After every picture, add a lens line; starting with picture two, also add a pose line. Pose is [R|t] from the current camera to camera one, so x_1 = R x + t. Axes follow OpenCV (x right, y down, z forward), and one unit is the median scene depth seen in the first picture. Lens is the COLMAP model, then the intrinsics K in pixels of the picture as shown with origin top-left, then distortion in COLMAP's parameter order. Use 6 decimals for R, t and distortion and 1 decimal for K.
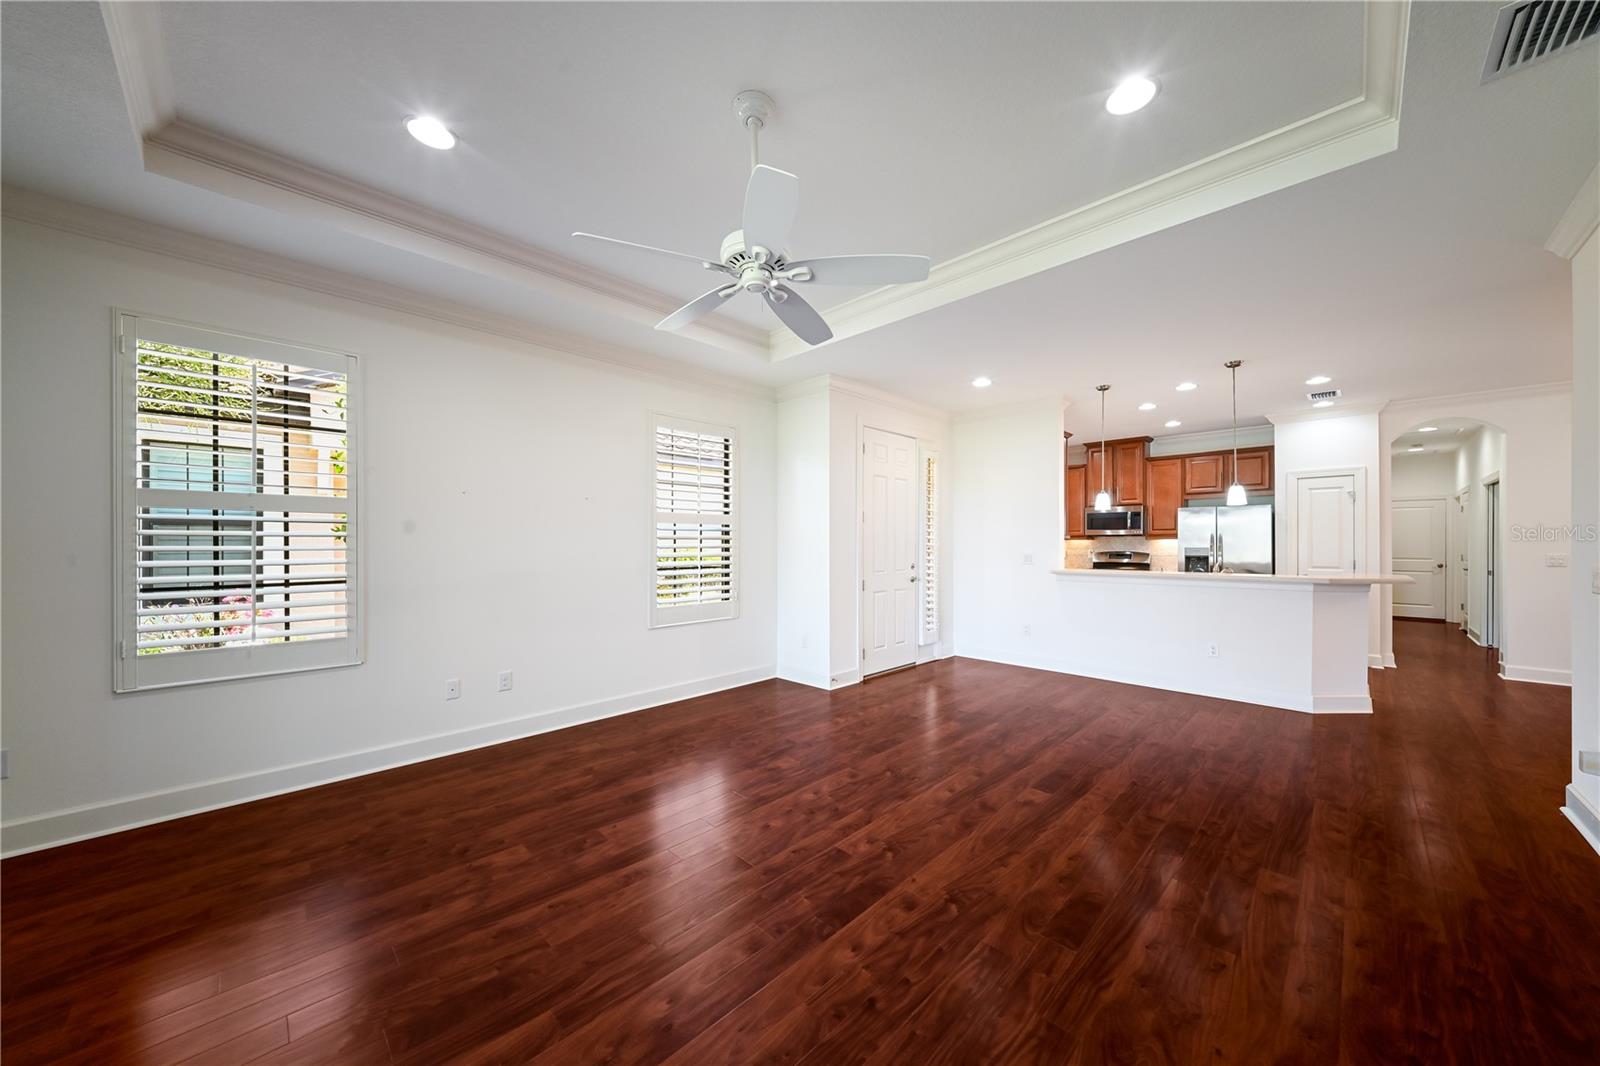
lens RADIAL K [[550.4, 0, 809.6], [0, 550.4, 540.9], [0, 0, 1]] dist [0.012719, -0.005007]
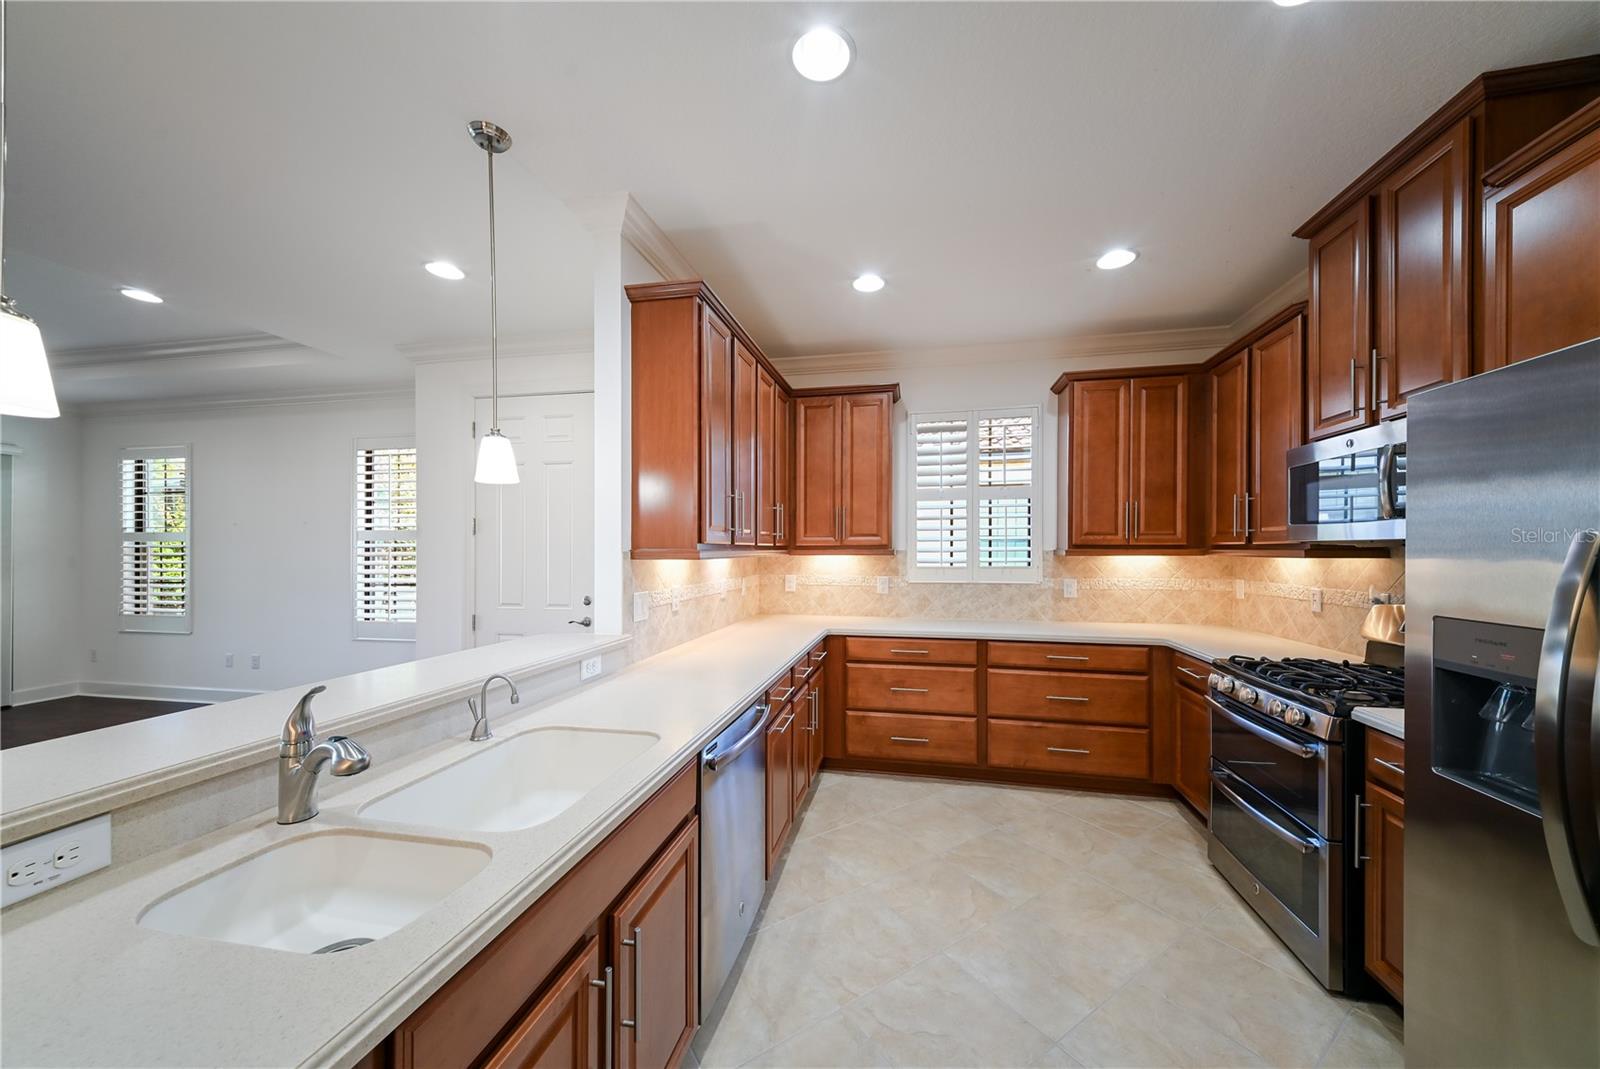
lens RADIAL K [[553.6, 0, 818.8], [0, 553.6, 550.4], [0, 0, 1]] dist [0.000758, -0.000037]
pose [[0.557691, 0.001755, -0.830047, 0.960471], [0.003229, 0.999986, 0.004283, -0.014659], [0.830042, -0.005069, 0.557677, 0.991273]]
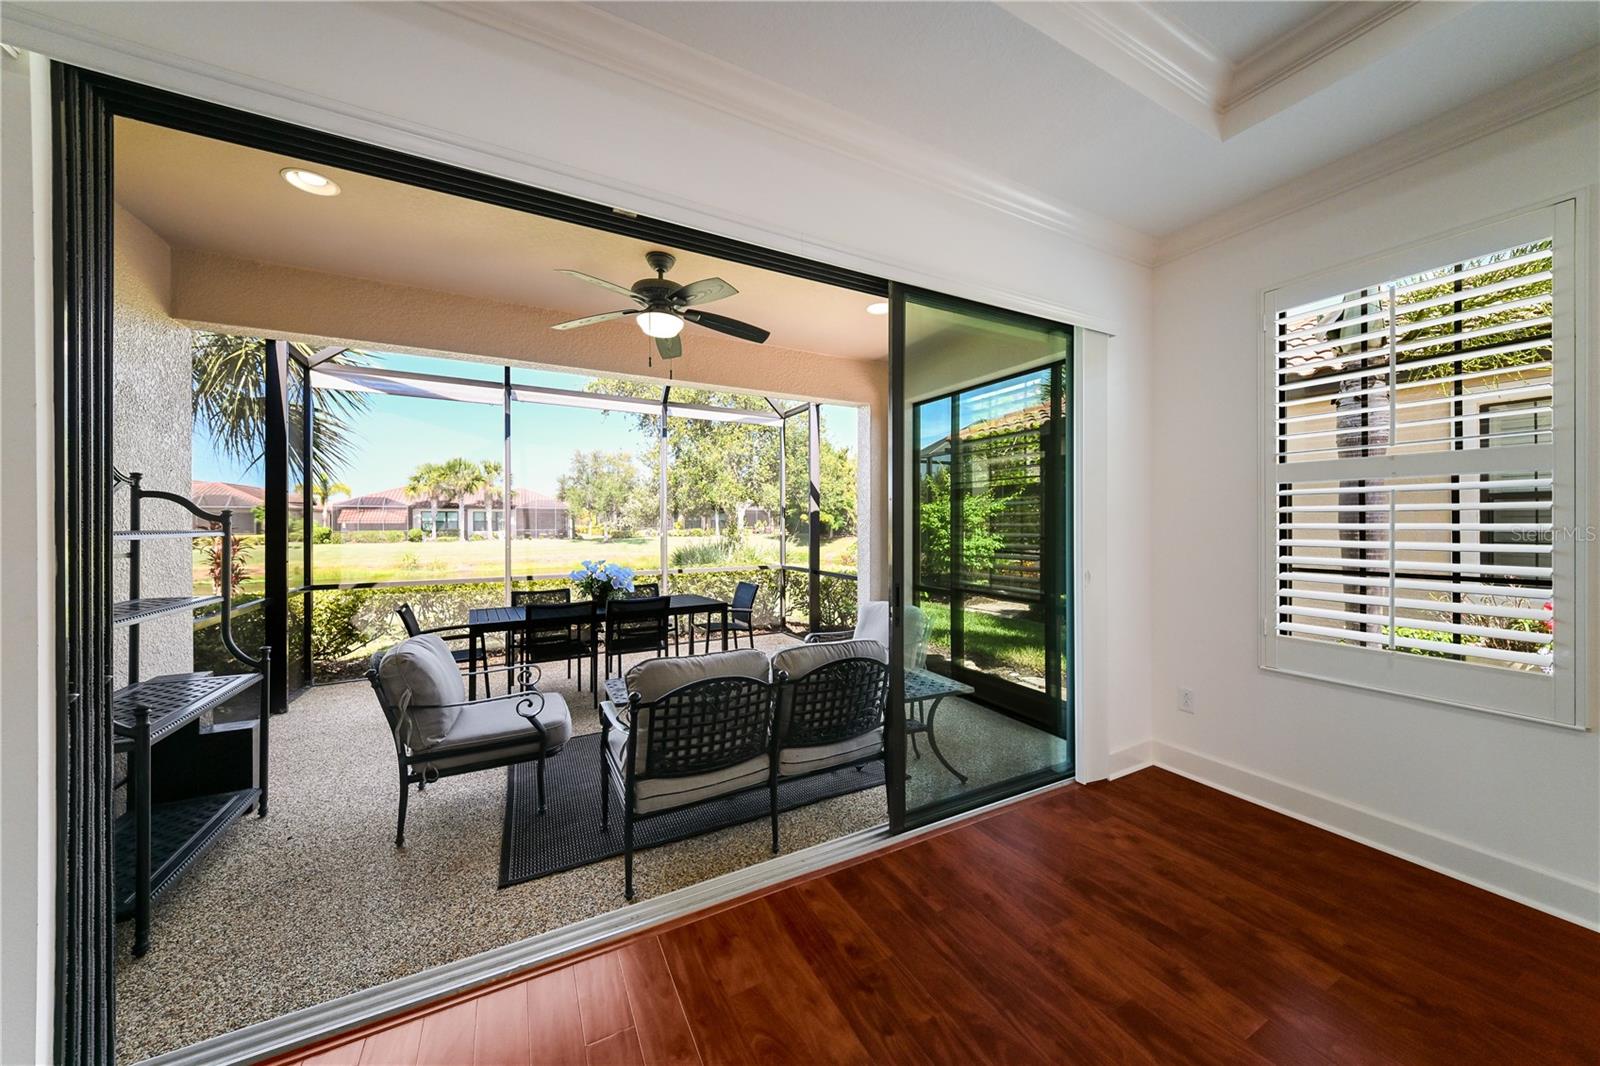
lens RADIAL K [[553.0, 0, 810.5], [0, 553.0, 519.6], [0, 0, 1]] dist [0.000458, -0.000202]
pose [[-0.295287, -0.003405, -0.955403, -0.016745], [0.005938, 0.999968, -0.005399, 0.001515], [0.955390, -0.007268, -0.295257, 0.247765]]
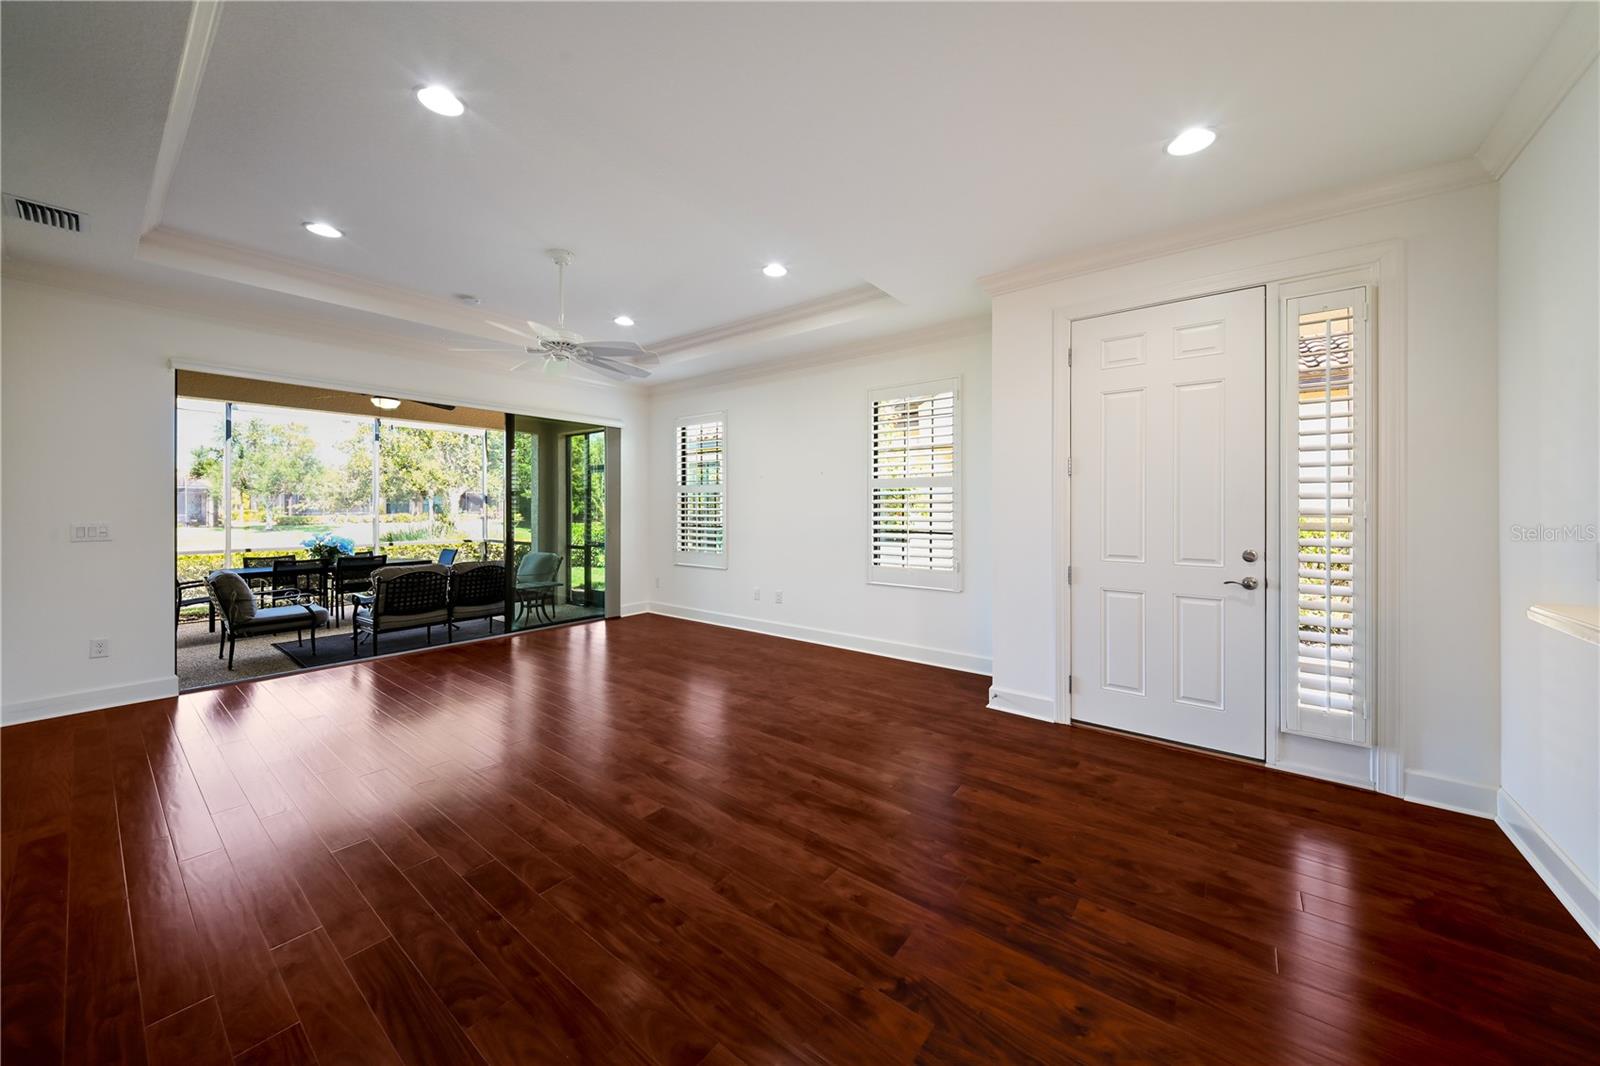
lens RADIAL K [[559.4, 0, 810.7], [0, 559.4, 507.7], [0, 0, 1]] dist [0.001738, -0.000096]
pose [[0.127379, 0.001926, -0.991852, 0.712415], [0.002229, 0.999995, 0.002228, 0.001579], [0.991852, -0.002494, 0.127374, 0.635693]]
